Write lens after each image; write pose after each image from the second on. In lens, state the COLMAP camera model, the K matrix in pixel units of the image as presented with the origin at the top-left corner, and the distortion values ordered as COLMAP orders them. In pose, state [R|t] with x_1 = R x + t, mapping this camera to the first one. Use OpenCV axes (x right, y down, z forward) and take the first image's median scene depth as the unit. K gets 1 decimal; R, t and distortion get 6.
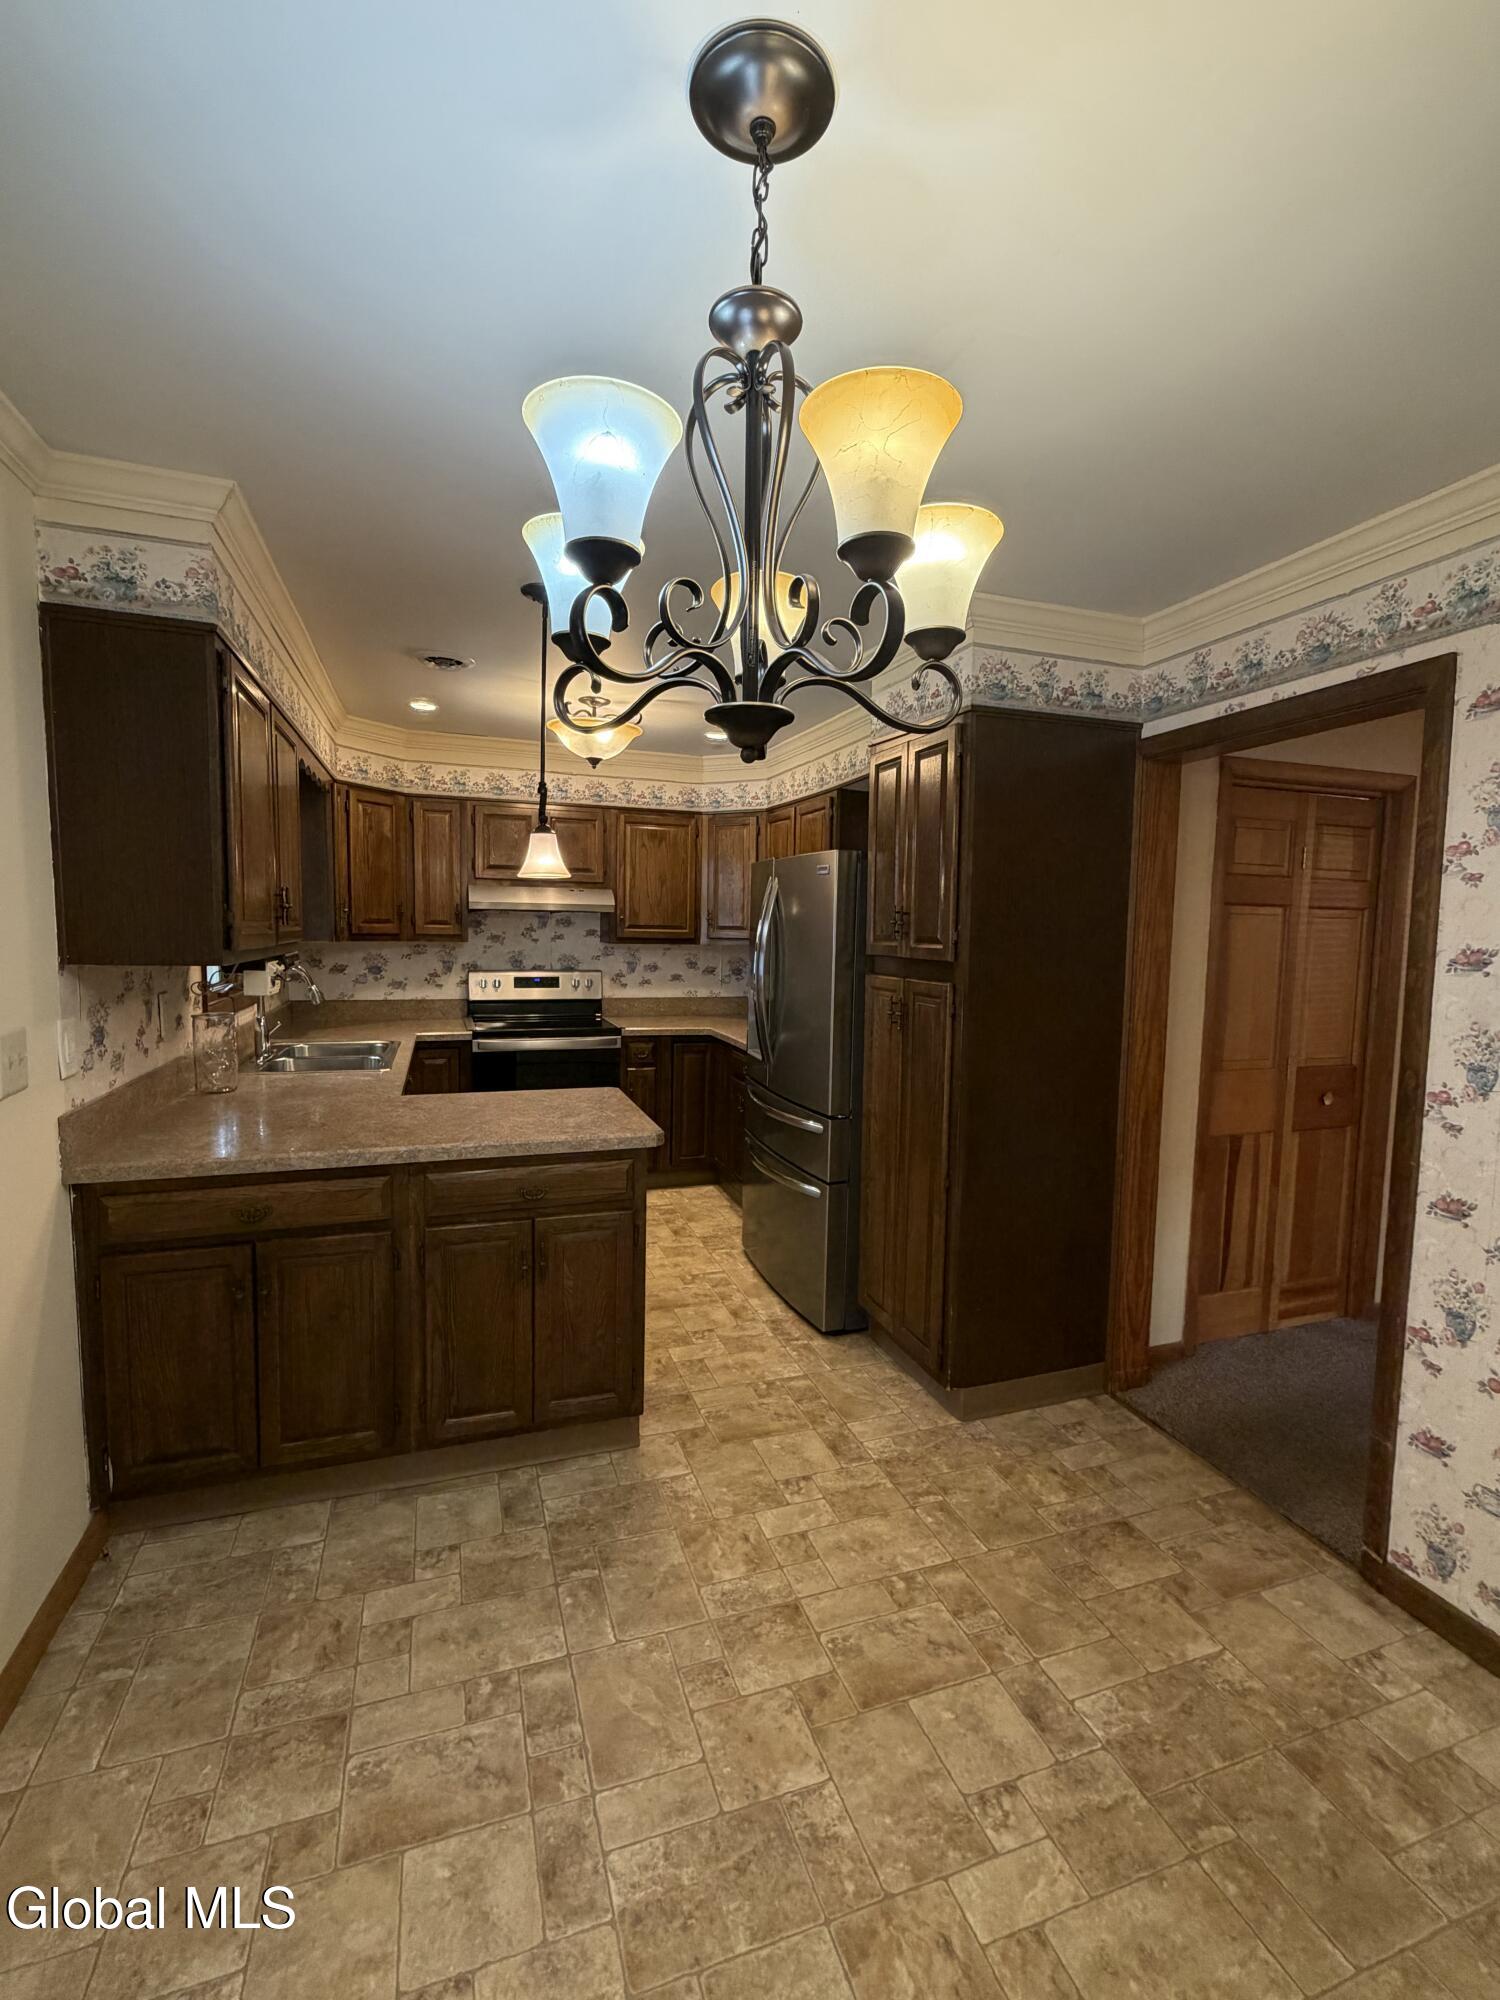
lens RADIAL K [[871.1, 0, 750.0], [0, 871.1, 1000.0], [0, 0, 1]] dist [0.019334, 0.000048]
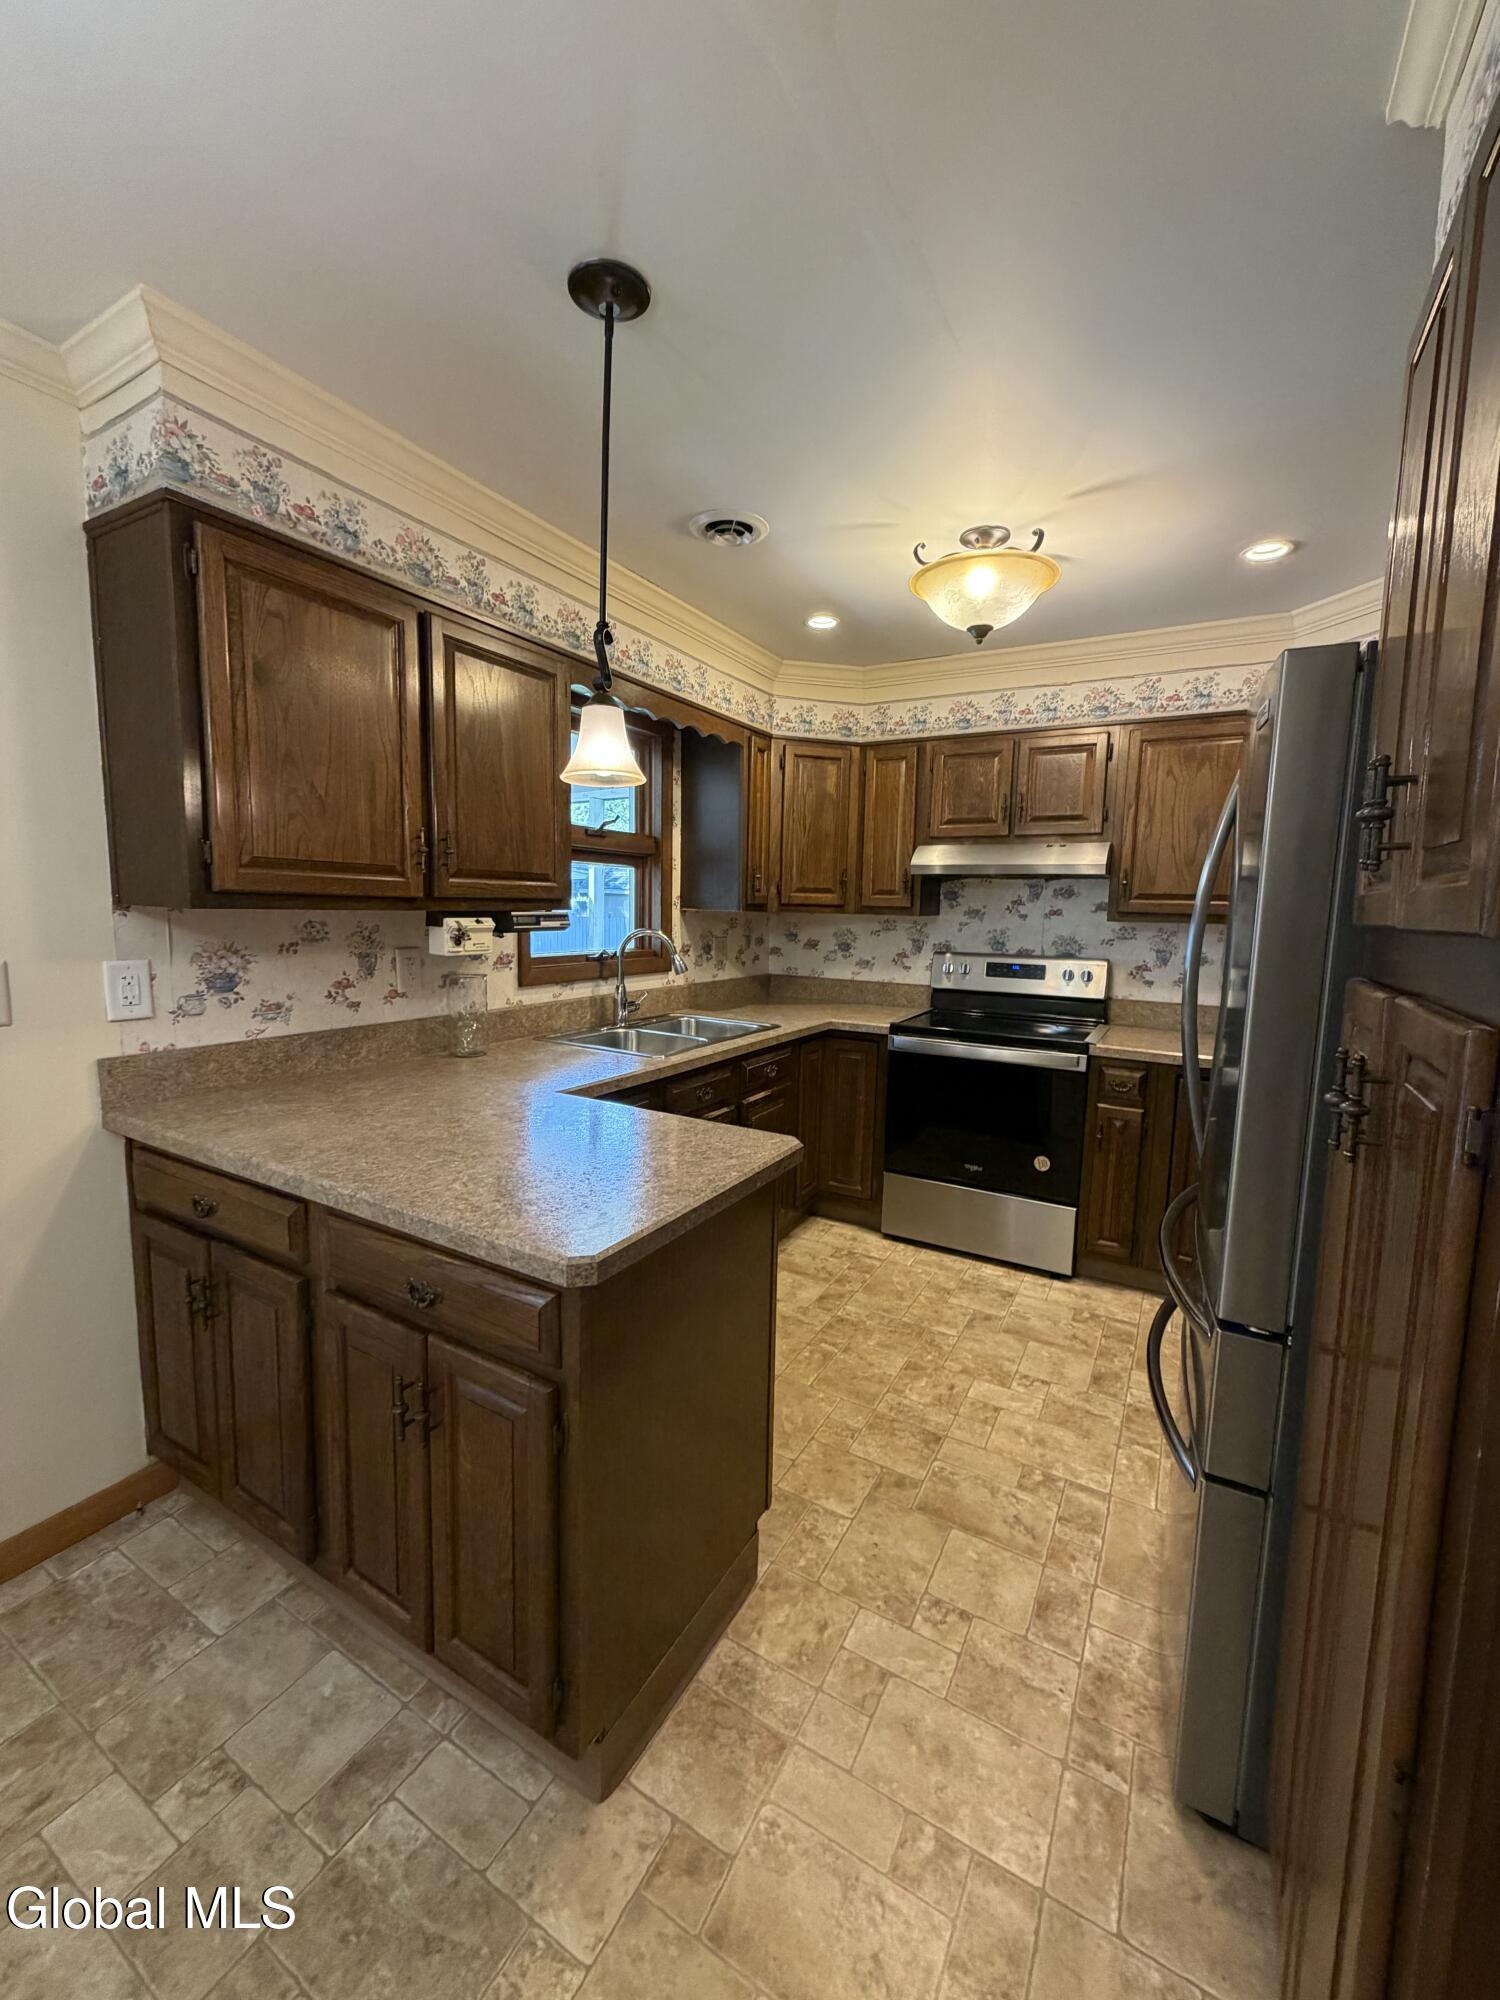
lens RADIAL K [[797.8, 0, 750.8], [0, 797.8, 996.9], [0, 0, 1]] dist [0.001270, 0.000001]
pose [[0.657917, 0.082168, -0.748595, 0.150137], [-0.074399, 0.996259, 0.043966, -0.012332], [0.749407, 0.026768, 0.661569, 0.408112]]
